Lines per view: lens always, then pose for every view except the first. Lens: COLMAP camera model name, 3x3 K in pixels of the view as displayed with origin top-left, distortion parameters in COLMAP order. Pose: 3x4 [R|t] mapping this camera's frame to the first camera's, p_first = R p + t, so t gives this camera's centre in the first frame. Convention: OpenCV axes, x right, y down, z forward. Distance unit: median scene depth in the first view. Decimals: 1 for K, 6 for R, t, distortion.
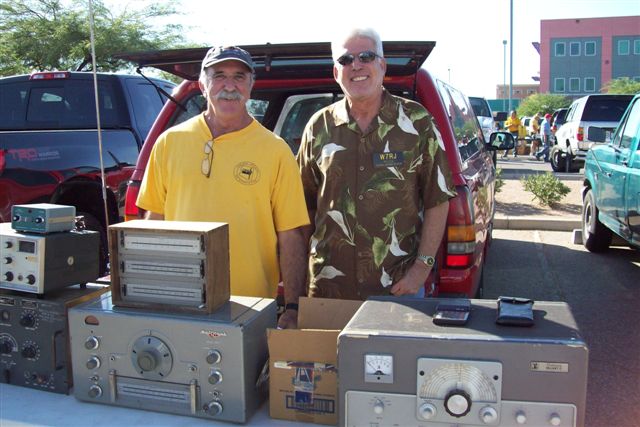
lens RADIAL K [[713.4, 0, 319.9], [0, 713.4, 213.5], [0, 0, 1]] dist [-0.132737, 0.000000]
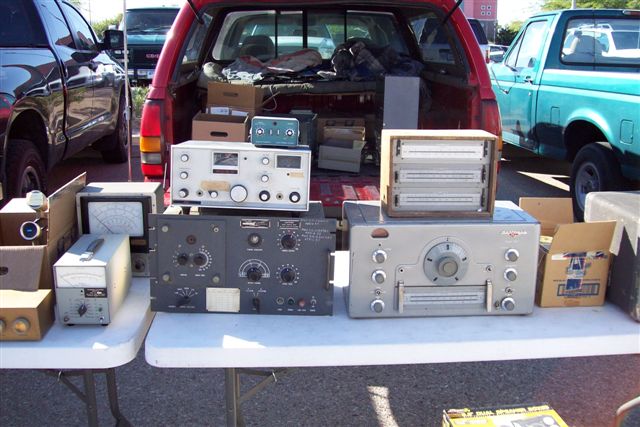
lens RADIAL K [[713.4, 0, 318.7], [0, 713.4, 212.5], [0, 0, 1]] dist [-0.132737, 0.000000]
pose [[0.939084, -0.065739, 0.337341, -0.738745], [0.030844, 0.993696, 0.107783, 0.015069], [-0.342300, -0.090812, 0.935192, 0.109012]]
